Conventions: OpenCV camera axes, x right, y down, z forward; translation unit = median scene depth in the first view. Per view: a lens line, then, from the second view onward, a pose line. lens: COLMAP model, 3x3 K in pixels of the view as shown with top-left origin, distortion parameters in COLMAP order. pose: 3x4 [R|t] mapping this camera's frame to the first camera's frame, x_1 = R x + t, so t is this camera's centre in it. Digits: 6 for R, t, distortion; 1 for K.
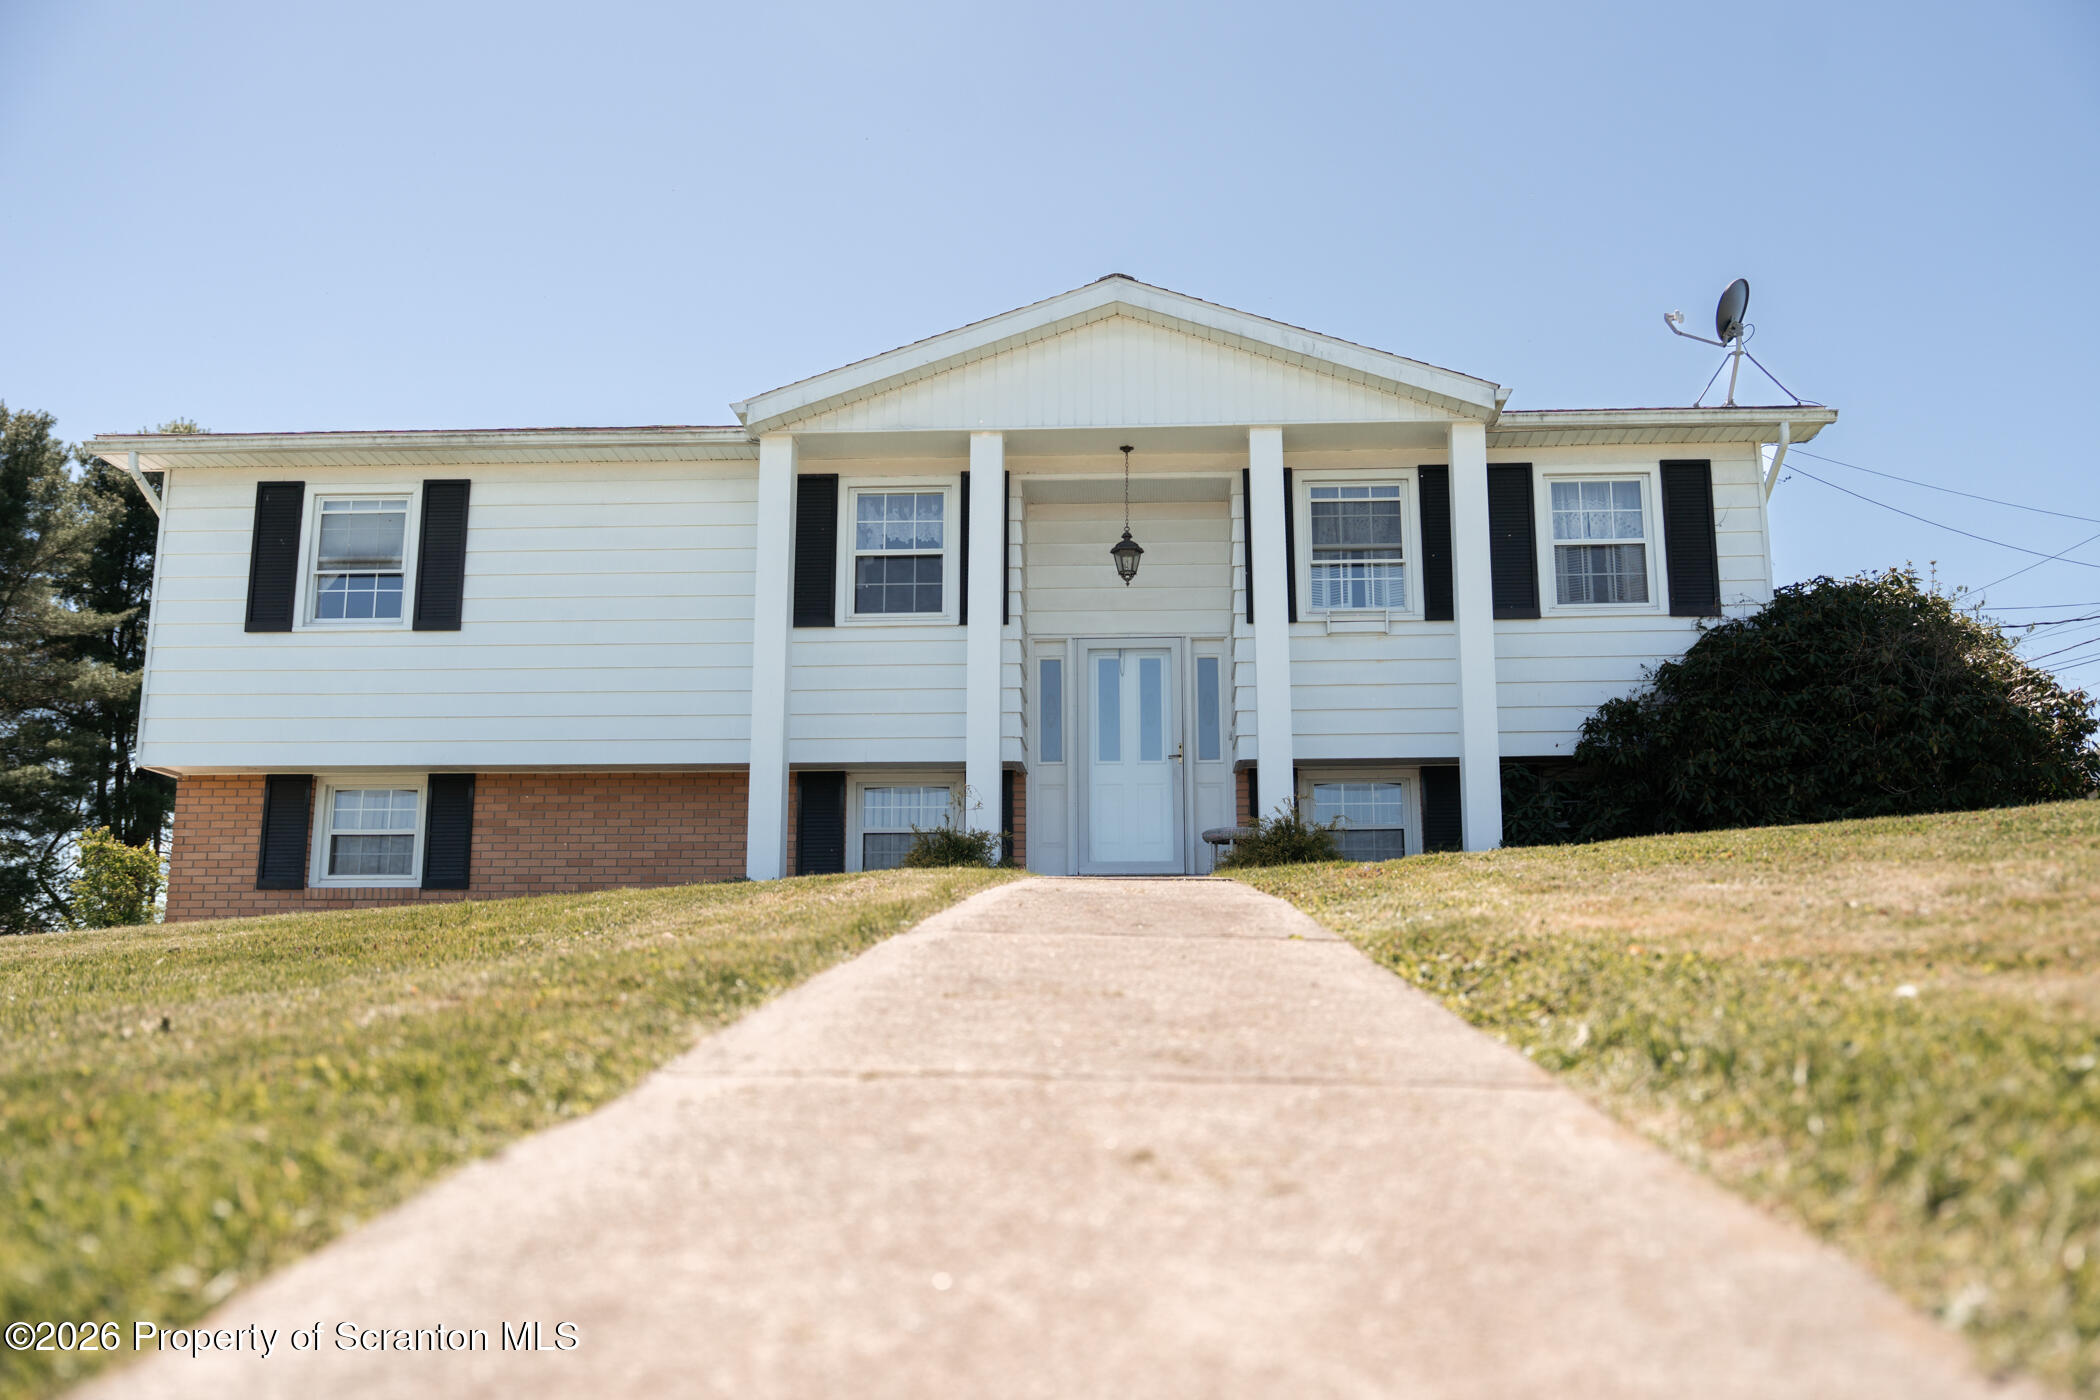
lens RADIAL K [[1820.7, 0, 1048.5], [0, 1820.7, 705.4], [0, 0, 1]] dist [0.004338, 0.000975]
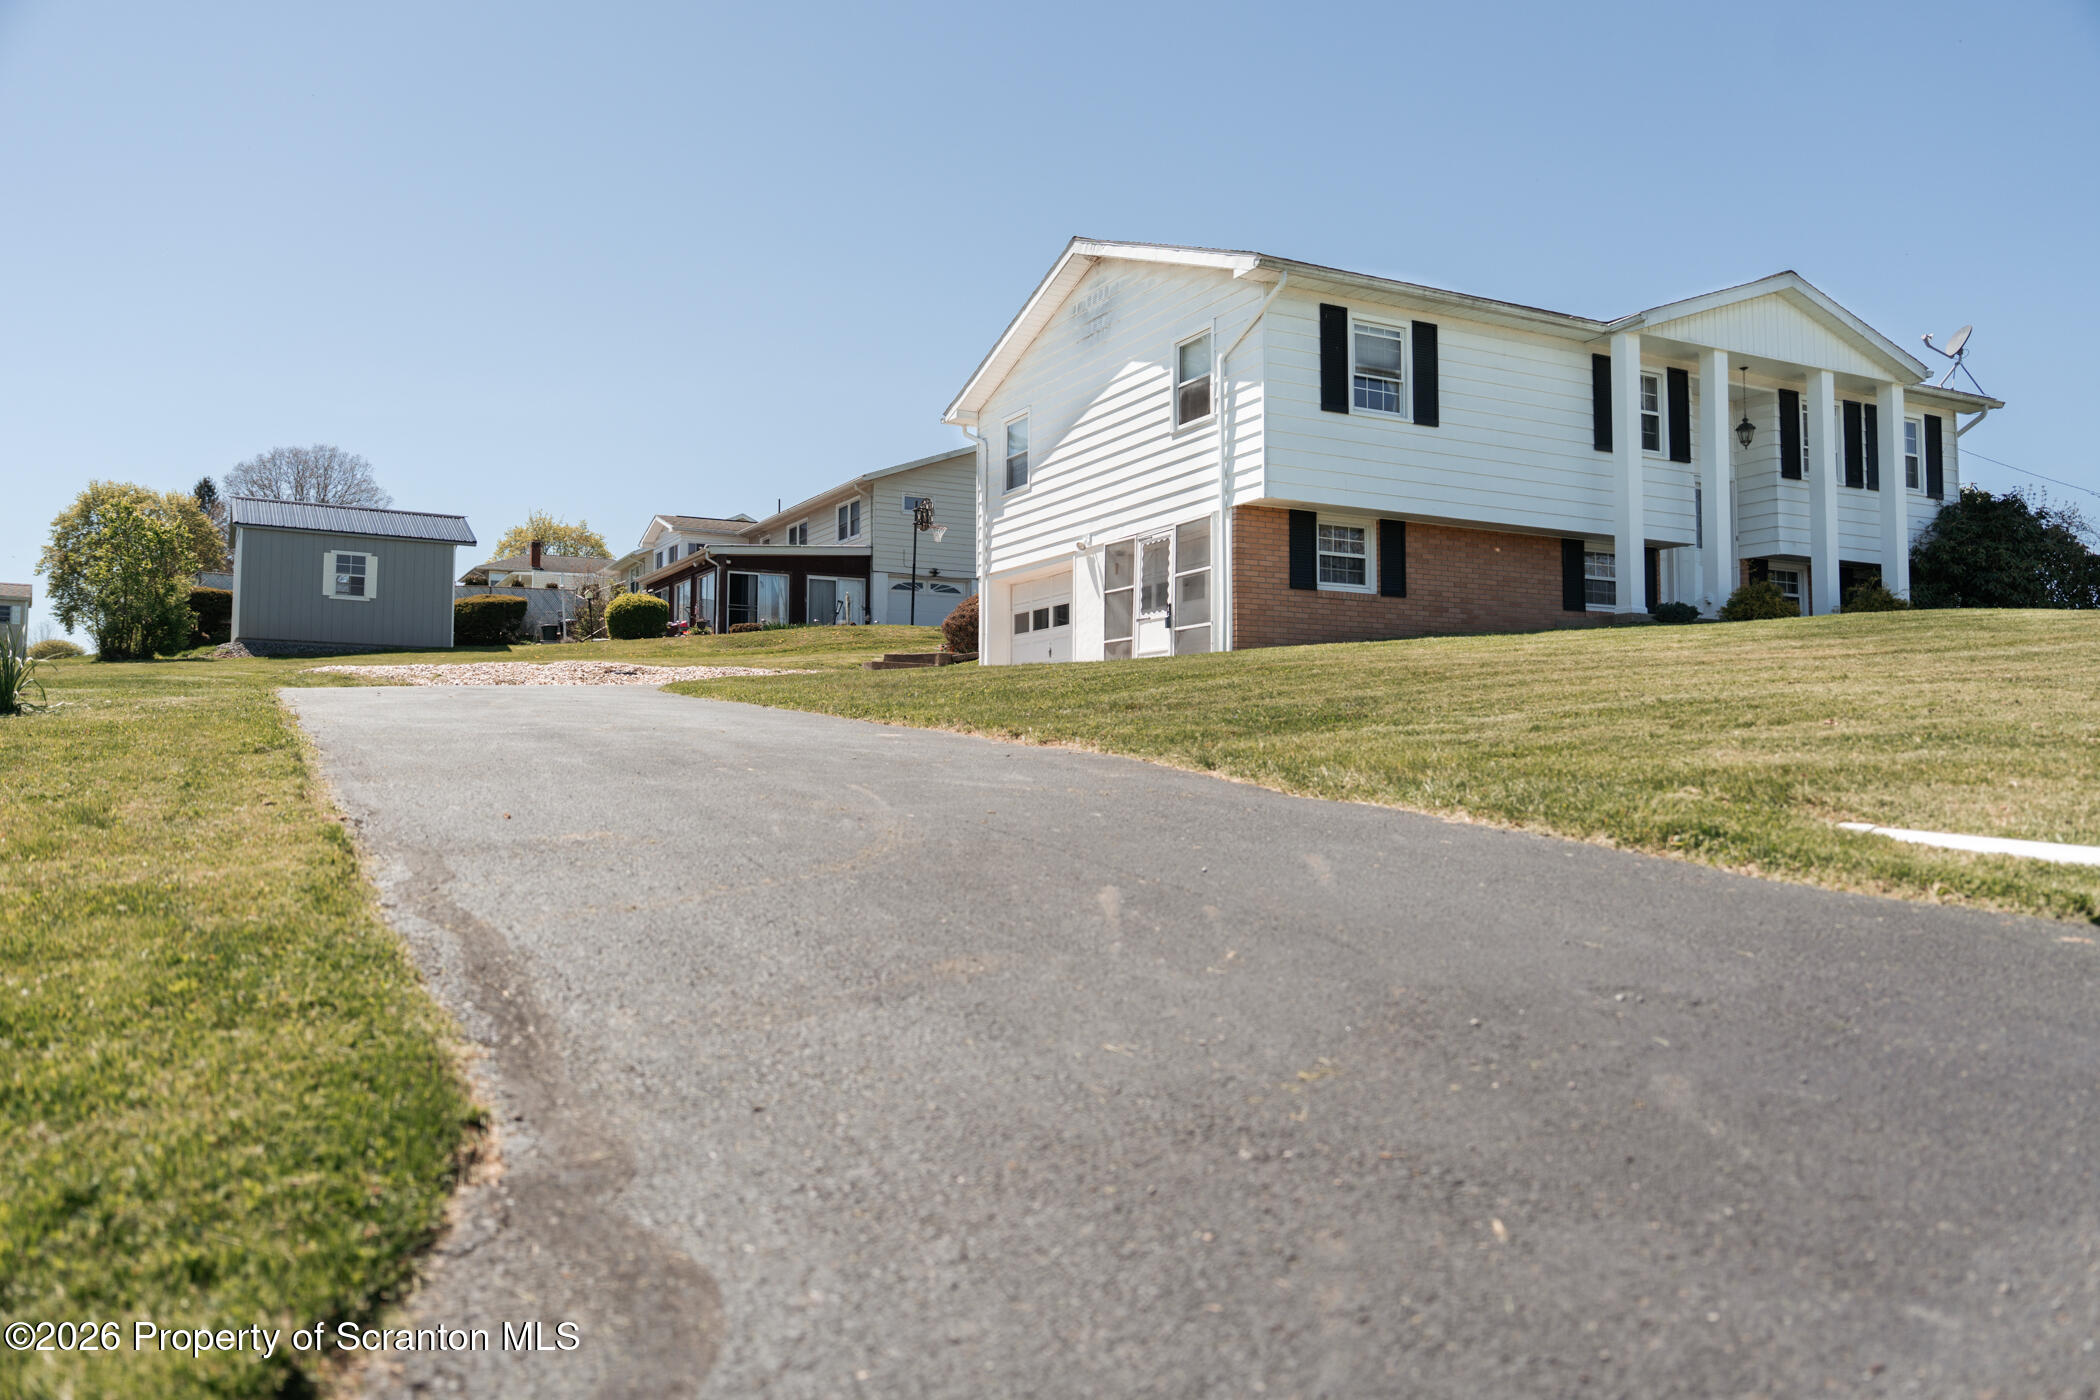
lens RADIAL K [[1569.8, 0, 1060.1], [0, 1569.8, 723.0], [0, 0, 1]] dist [-0.015277, 0.000726]
pose [[0.855586, 0.020358, 0.517260, -1.280981], [-0.104222, 0.985539, 0.133604, 0.060586], [-0.507060, -0.168220, 0.845335, 0.015005]]
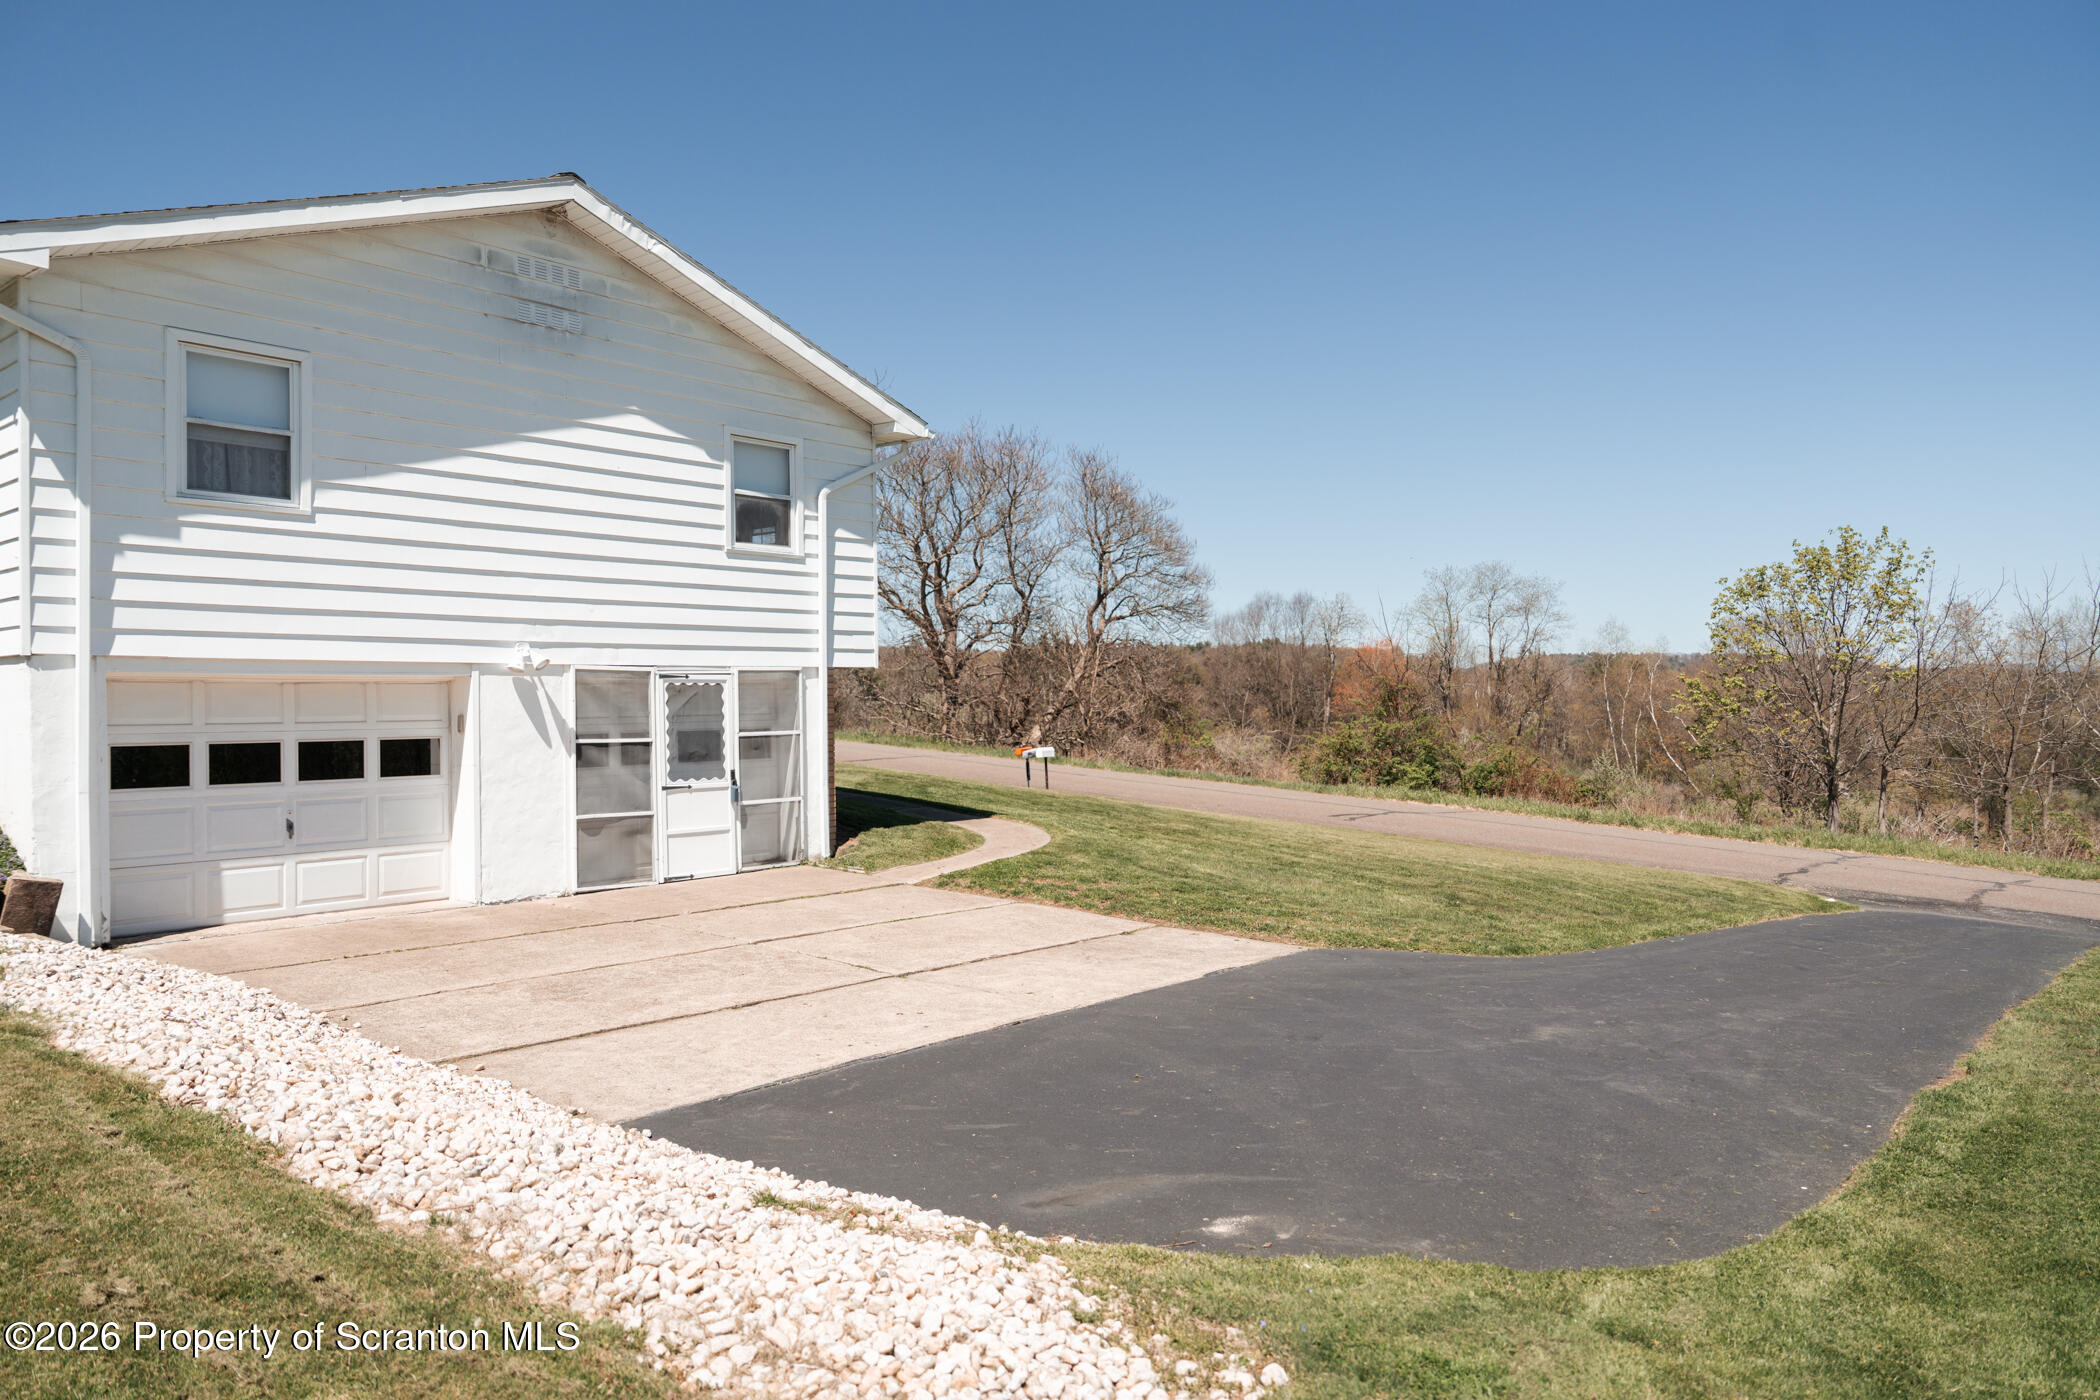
lens RADIAL K [[1407.9, 0, 1058.9], [0, 1407.9, 699.0], [0, 0, 1]] dist [-0.007113, 0.003313]
pose [[-0.805452, 0.007560, 0.592613, -1.237286], [-0.111685, 0.980067, -0.164300, 0.214389], [-0.582042, -0.198522, -0.788553, 1.757718]]
